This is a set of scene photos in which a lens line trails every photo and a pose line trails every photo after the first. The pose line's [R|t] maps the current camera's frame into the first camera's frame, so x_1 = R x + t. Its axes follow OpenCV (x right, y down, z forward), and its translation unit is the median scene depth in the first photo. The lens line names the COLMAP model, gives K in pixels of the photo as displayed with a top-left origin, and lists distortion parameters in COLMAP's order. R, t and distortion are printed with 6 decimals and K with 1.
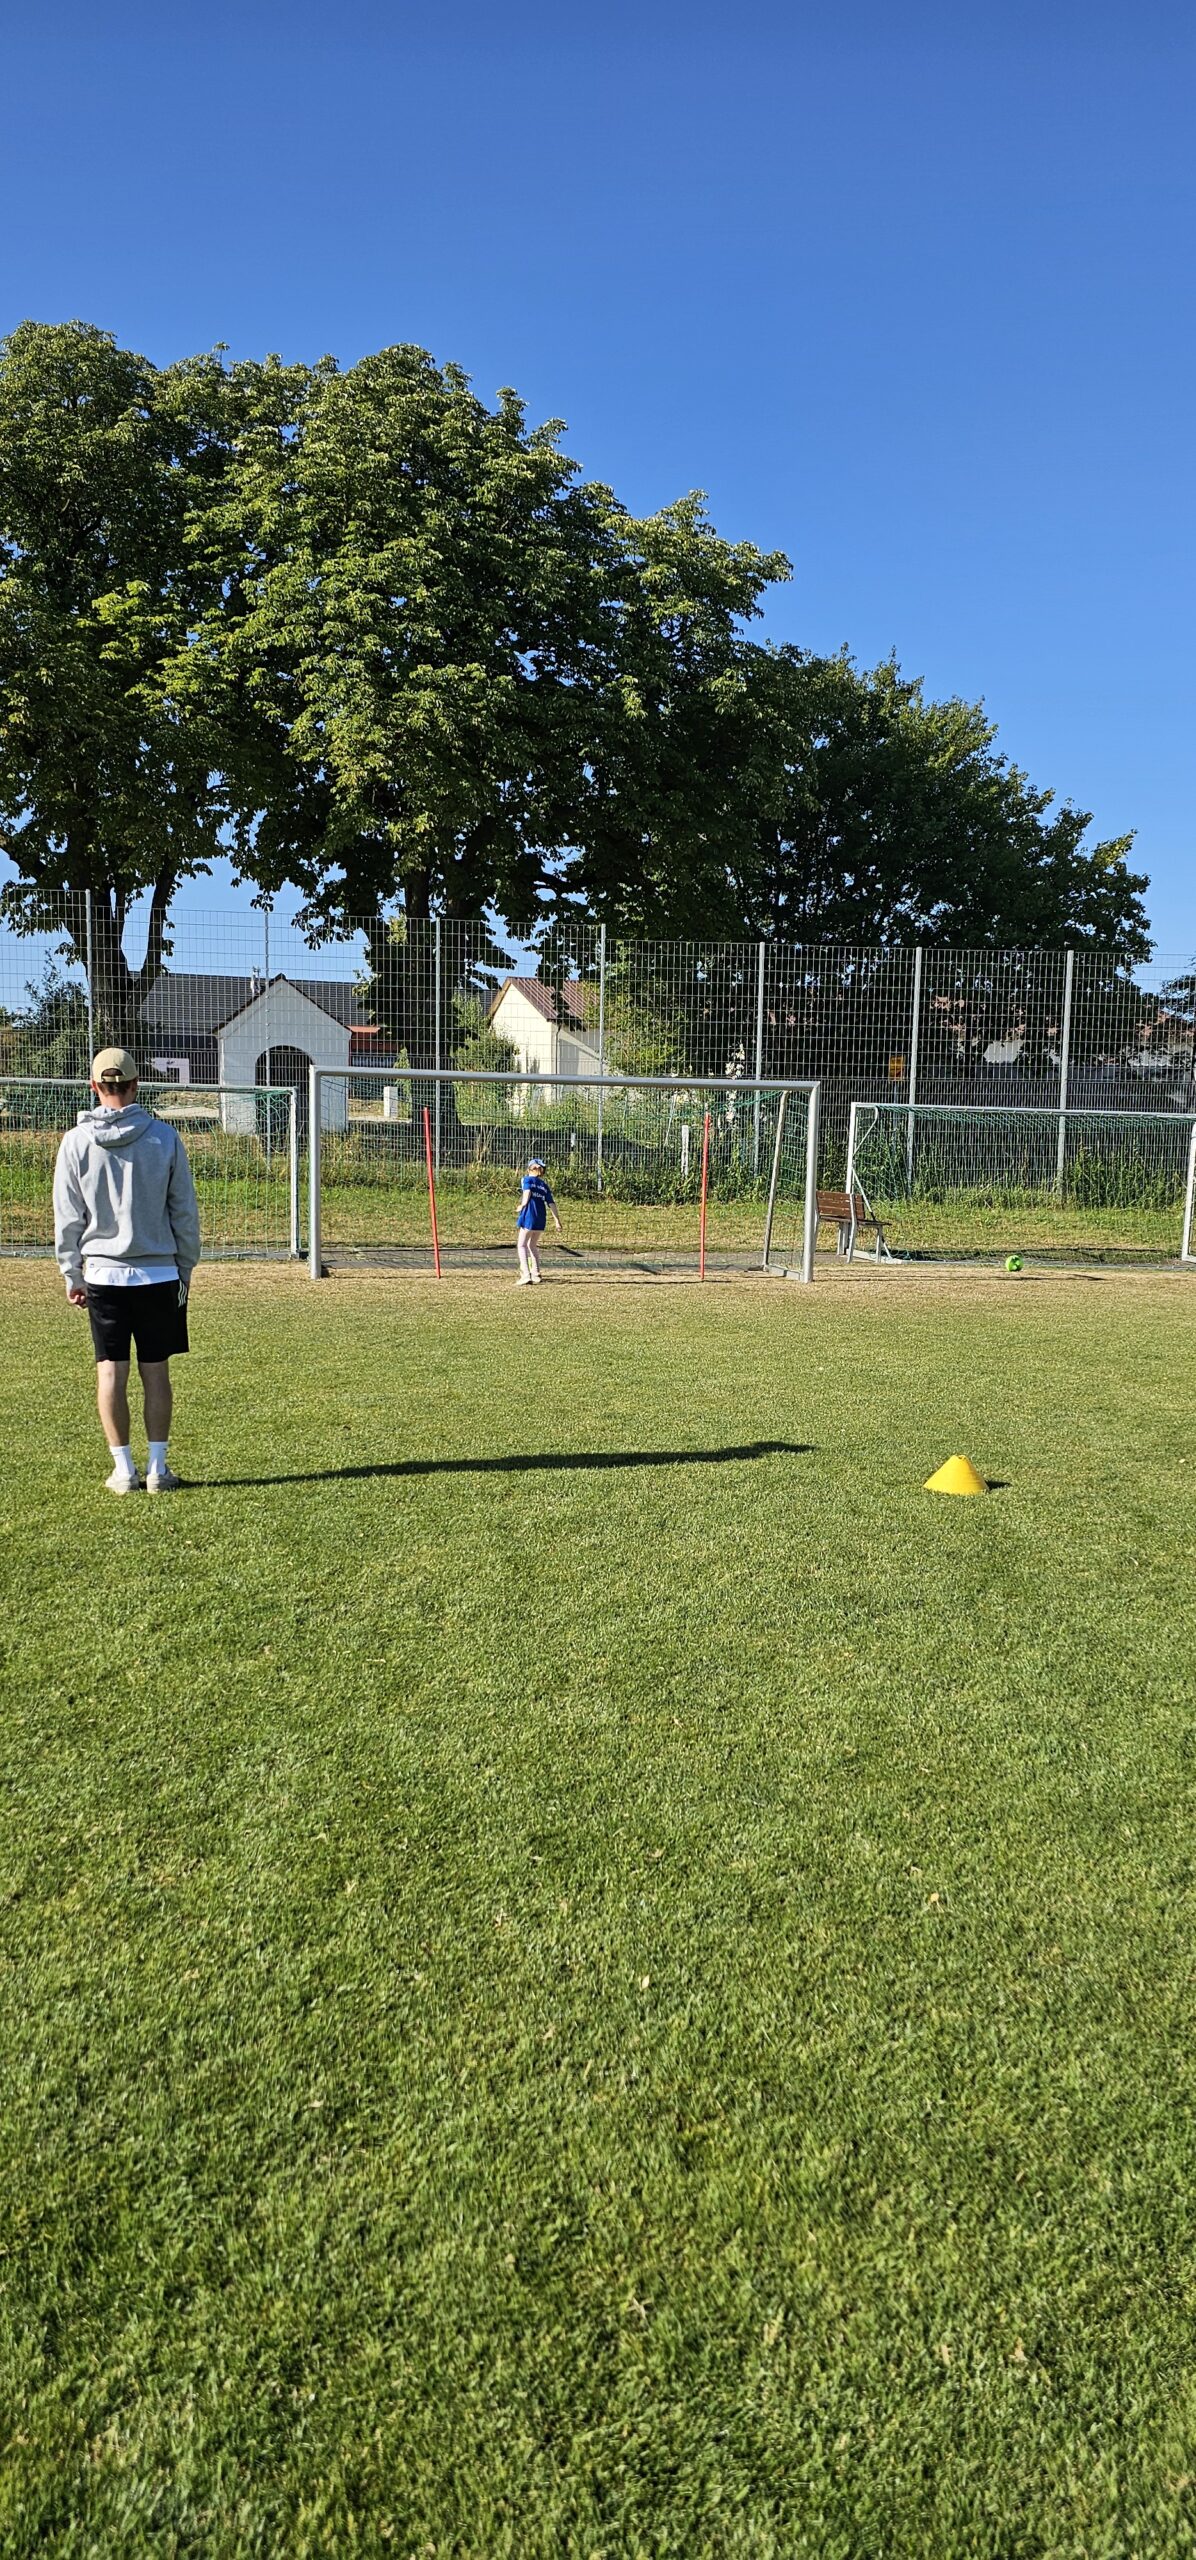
lens RADIAL K [[1735.9, 0, 548.0], [0, 1735.9, 1362.6], [0, 0, 1]] dist [0.076103, -0.062837]
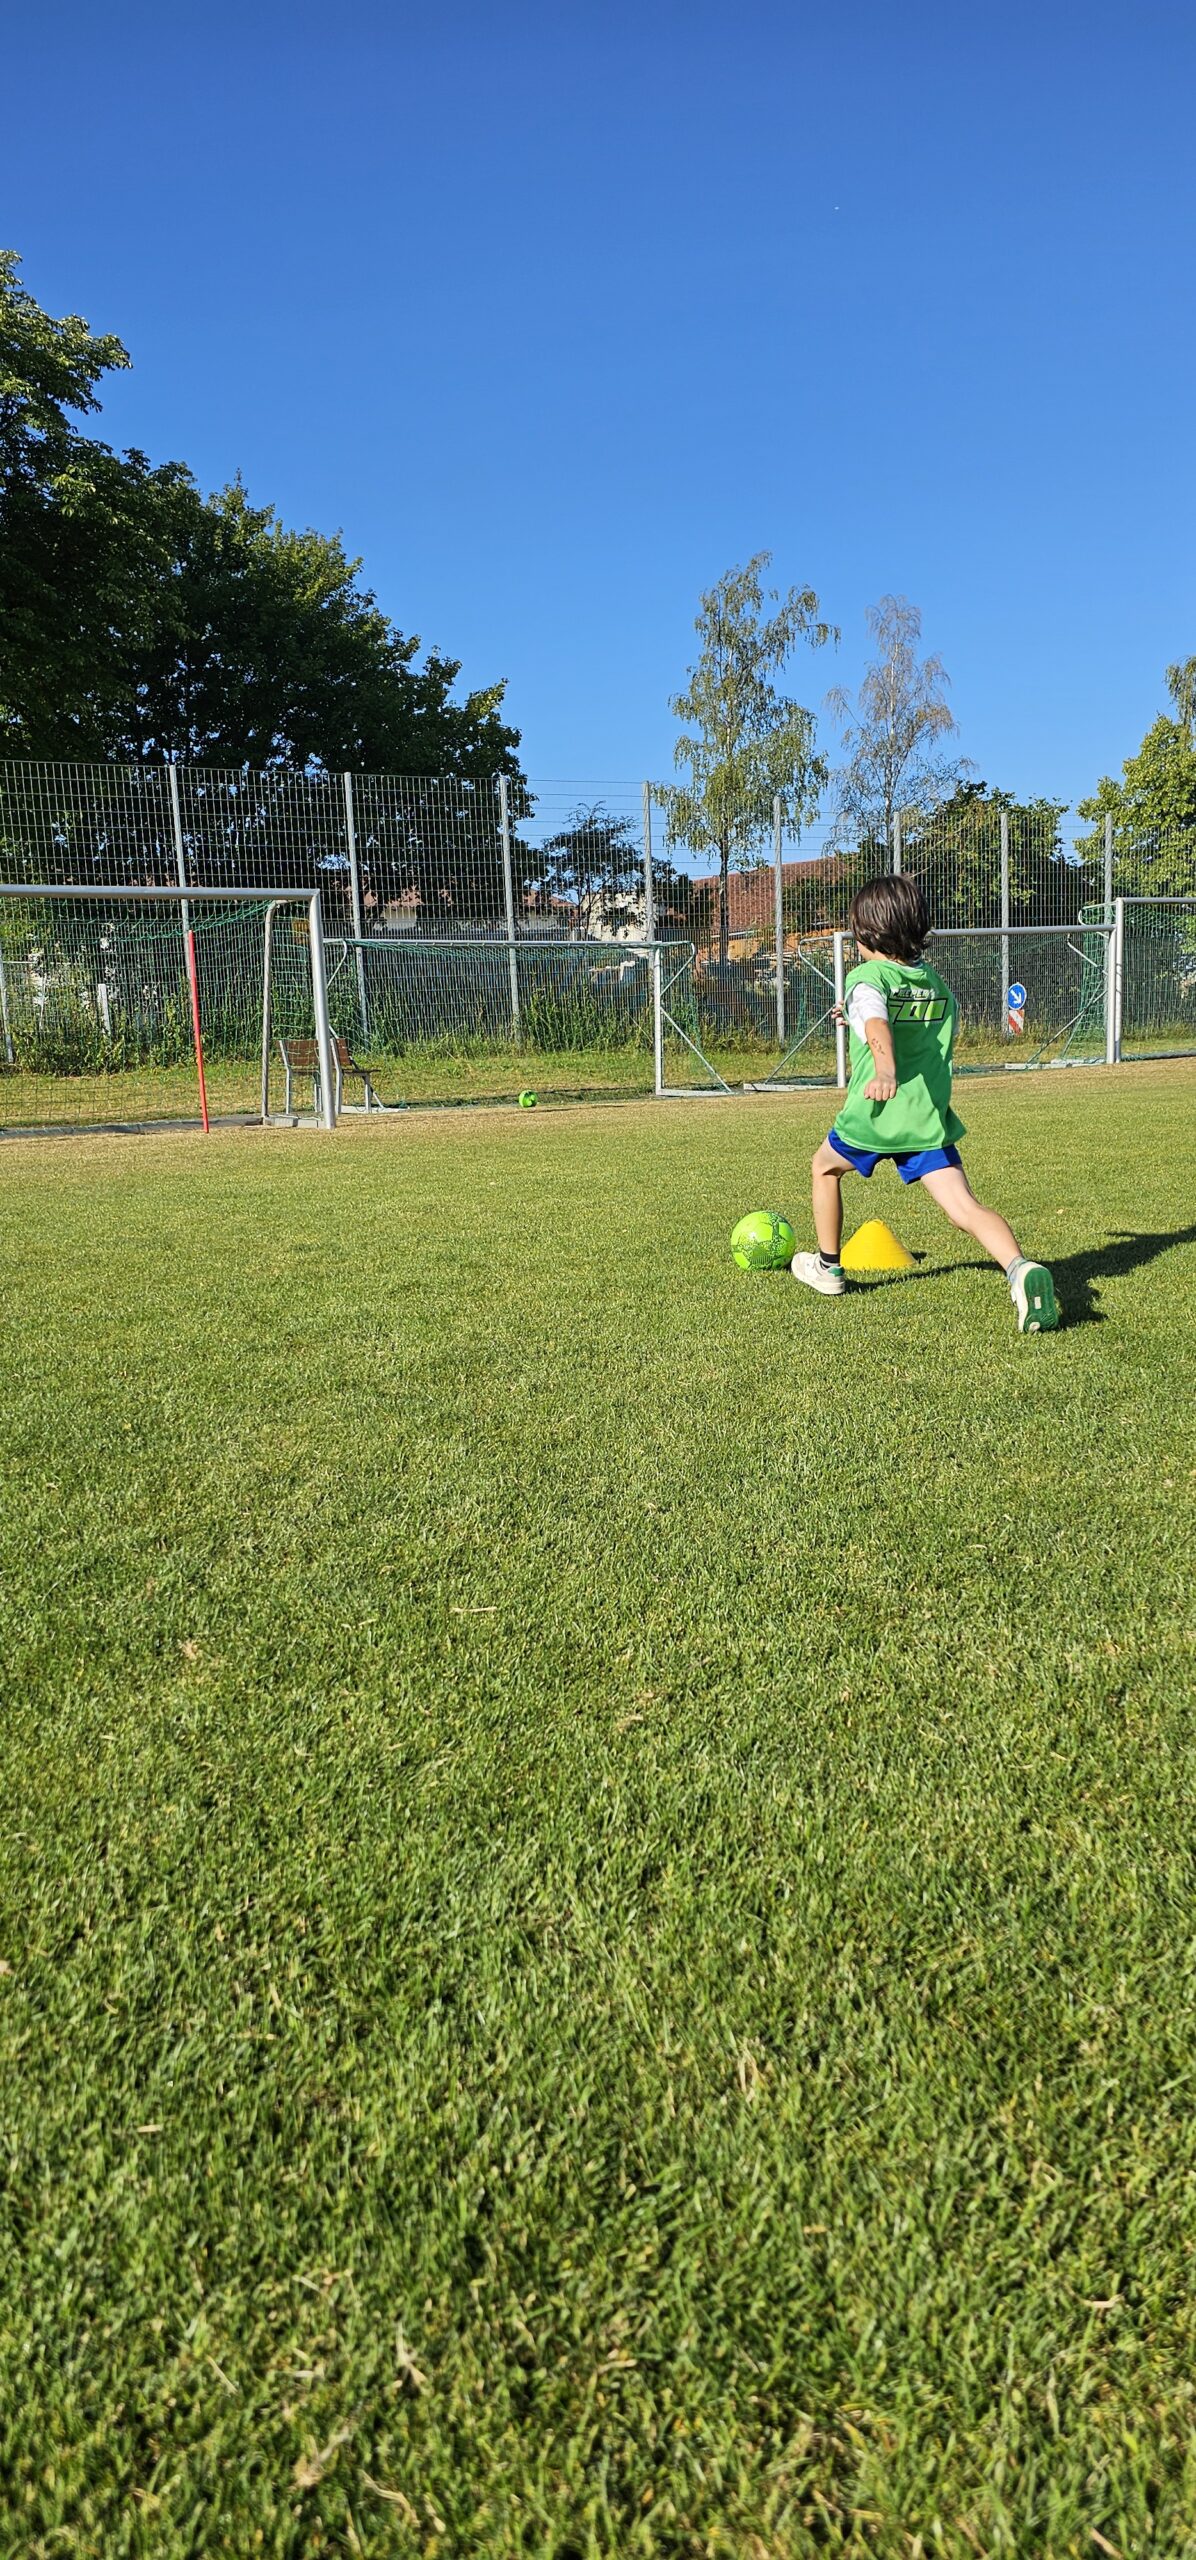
lens RADIAL K [[1773.8, 0, 560.6], [0, 1773.8, 1302.1], [0, 0, 1]] dist [0.100491, -0.088415]
pose [[0.930550, -0.113550, 0.348113, -0.029913], [0.107291, 0.993529, 0.037273, 0.009175], [-0.350093, 0.002665, 0.936711, 0.071367]]
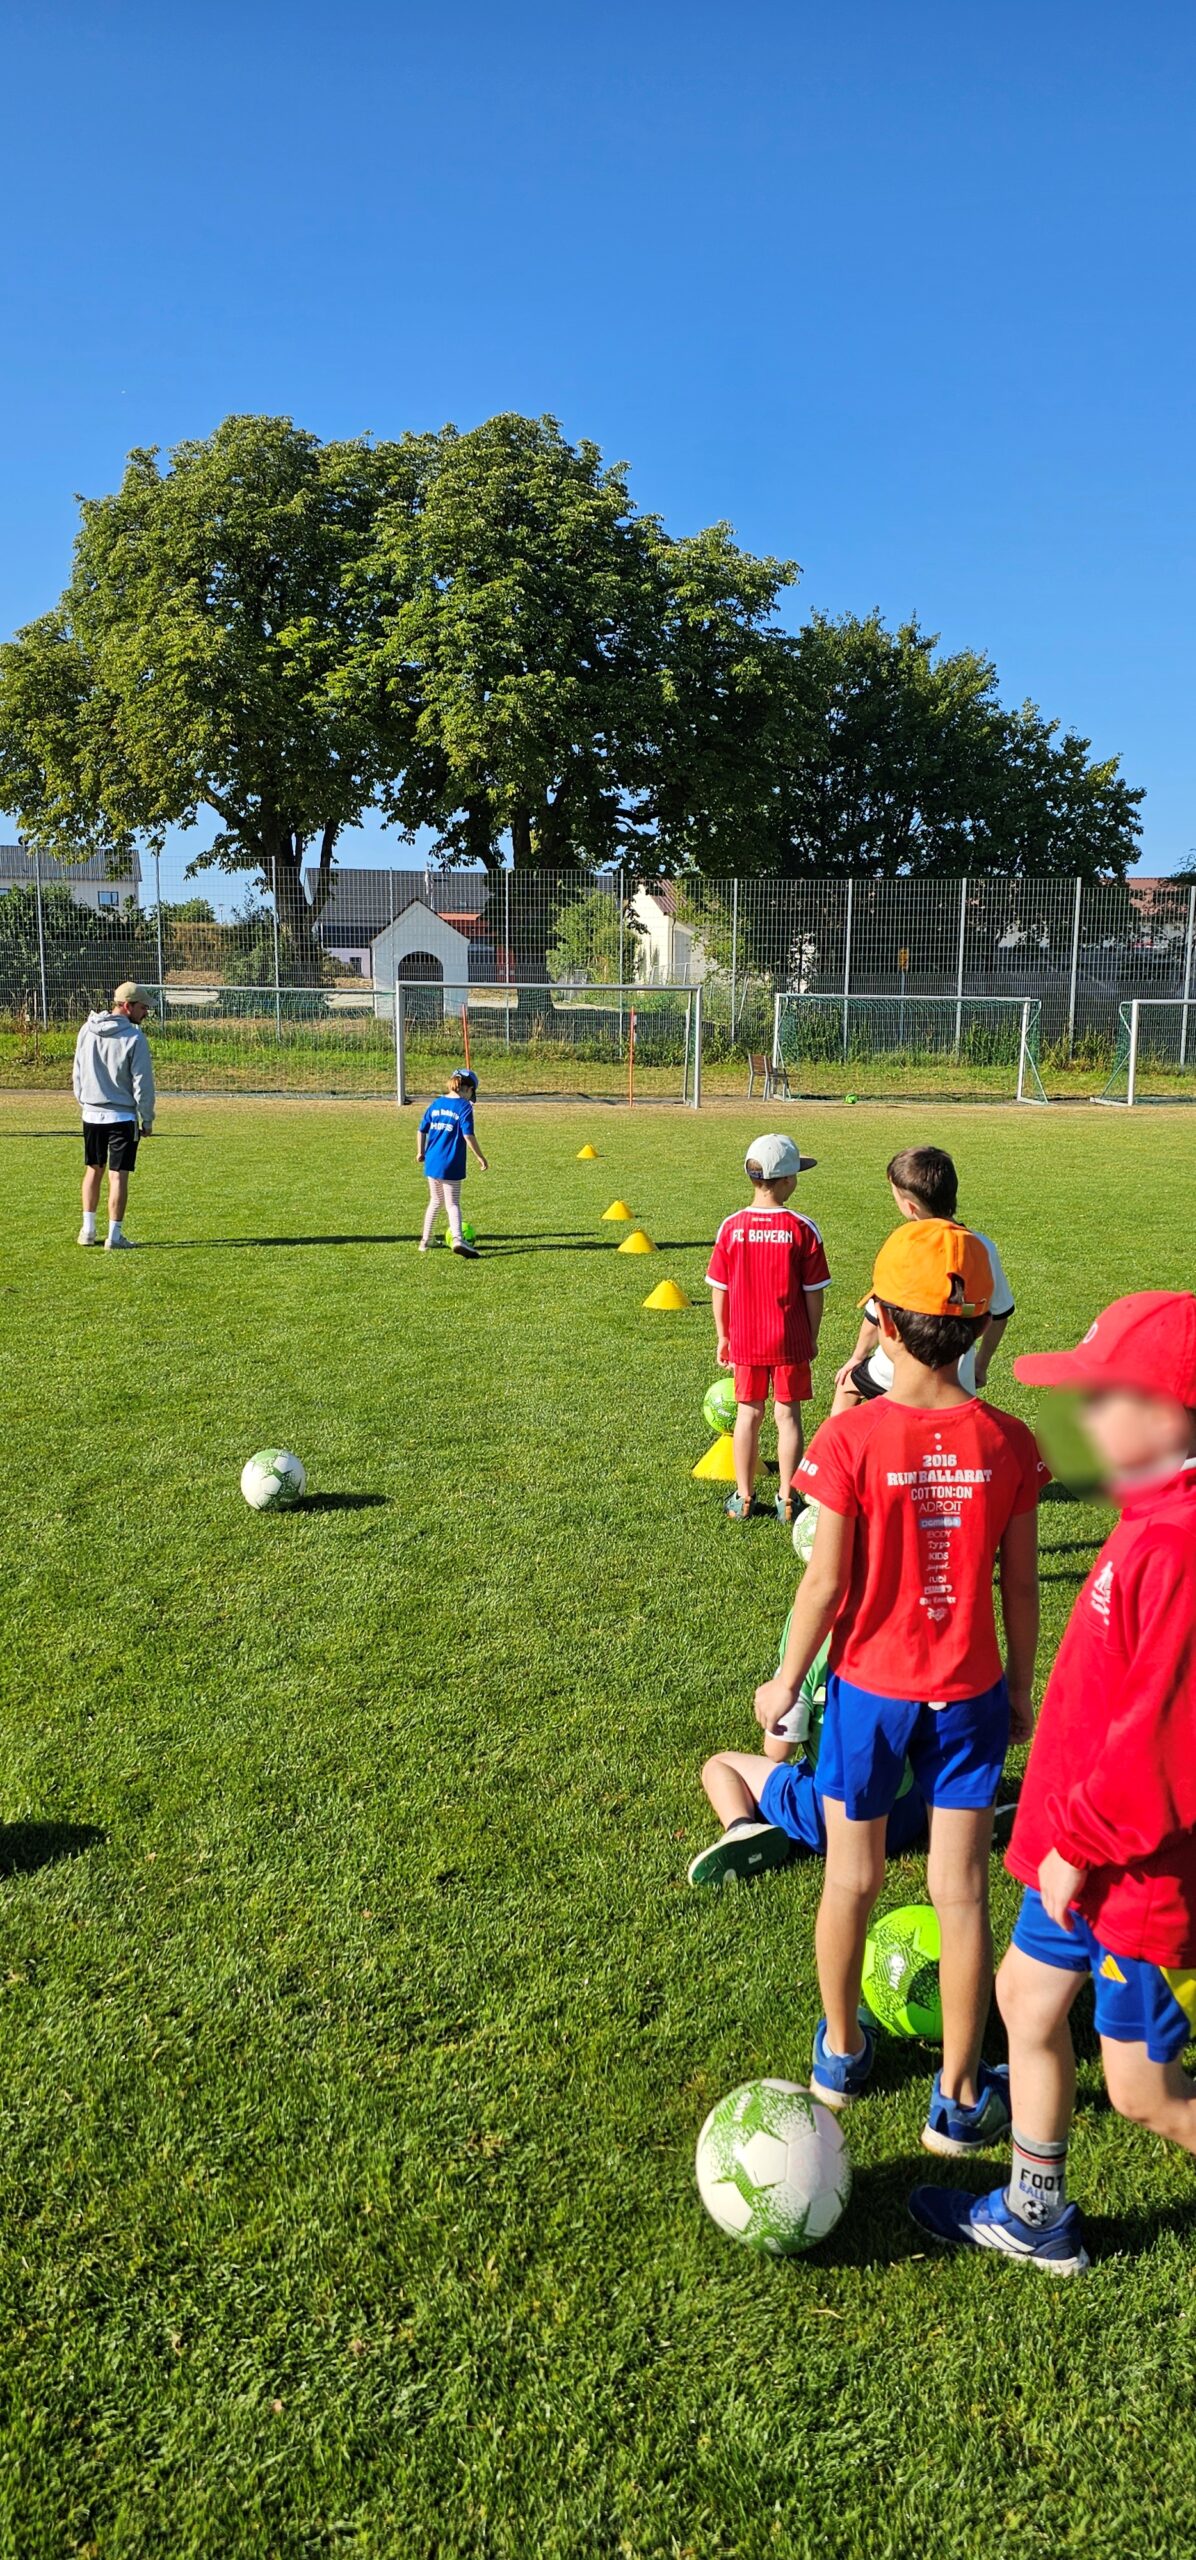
lens RADIAL K [[1735.9, 0, 548.0], [0, 1735.9, 1362.6], [0, 0, 1]] dist [0.076103, -0.062837]
pose [[0.994036, 0.009423, -0.108643, 0.097385], [-0.002007, 0.997672, 0.068169, 0.042370], [0.109032, -0.067544, 0.991741, -0.344853]]
